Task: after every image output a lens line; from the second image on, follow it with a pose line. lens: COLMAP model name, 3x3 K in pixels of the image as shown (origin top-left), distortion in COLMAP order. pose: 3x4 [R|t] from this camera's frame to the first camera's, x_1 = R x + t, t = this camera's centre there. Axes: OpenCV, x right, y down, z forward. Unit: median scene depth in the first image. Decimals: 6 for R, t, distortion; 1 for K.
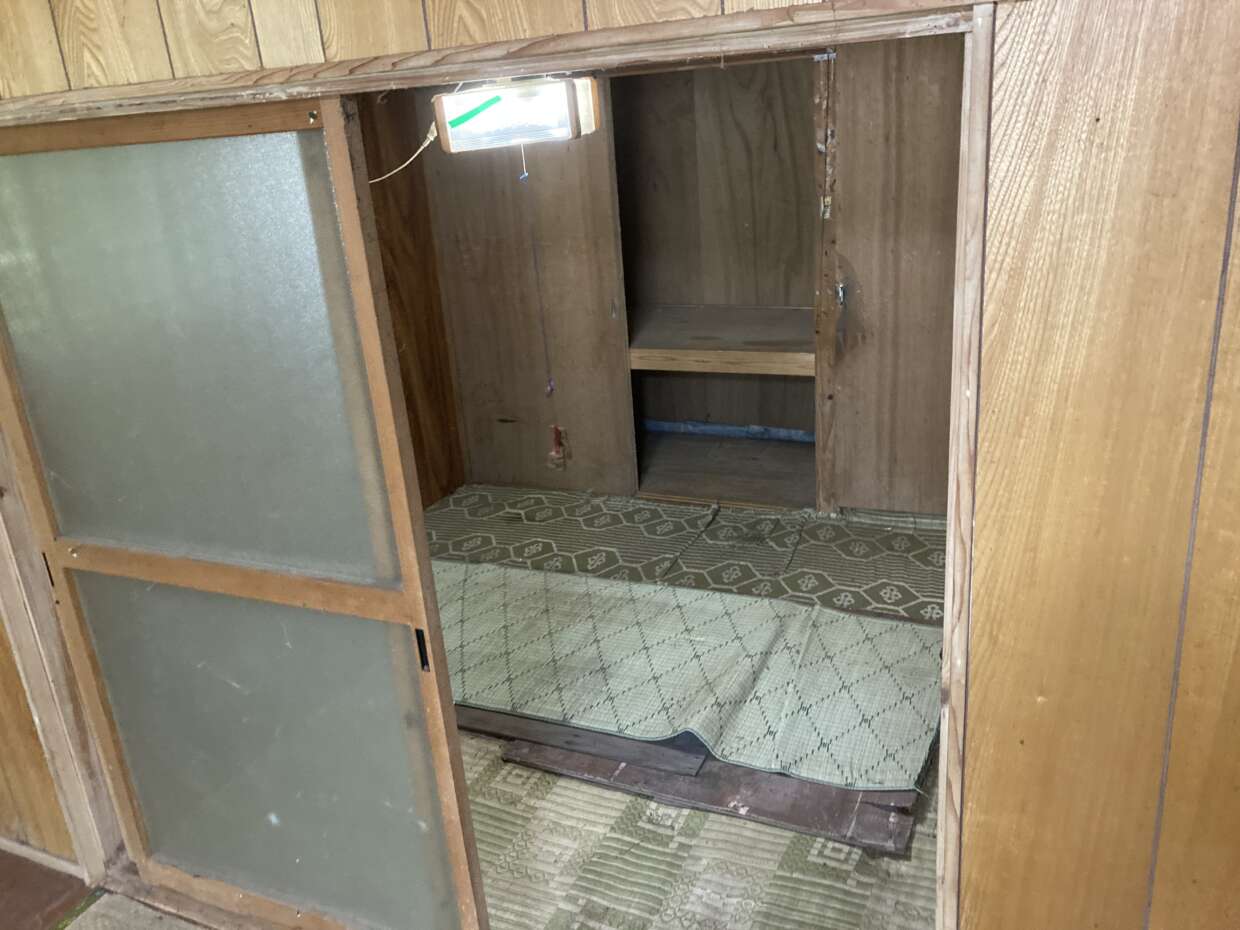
lens RADIAL K [[1037.8, 0, 620.2], [0, 1037.8, 464.0], [0, 0, 1]] dist [0.011436, -0.008769]
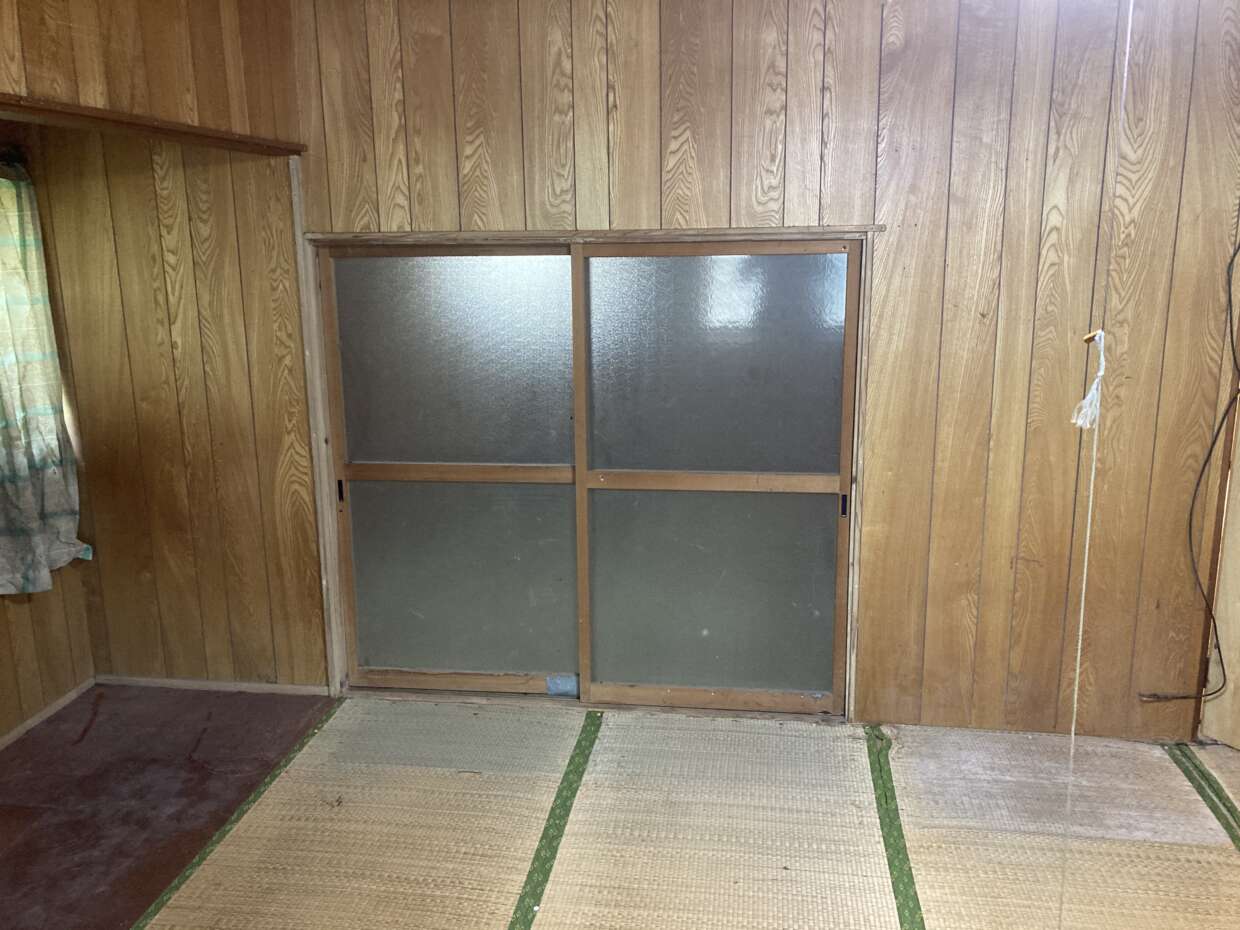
lens RADIAL K [[1037.8, 0, 620.4], [0, 1037.8, 466.8], [0, 0, 1]] dist [0.011436, -0.008769]
pose [[0.987842, 0.036344, 0.151151, -0.773916], [-0.015675, 0.990619, -0.135753, 0.643625], [-0.154667, 0.131733, 0.979145, -1.709273]]
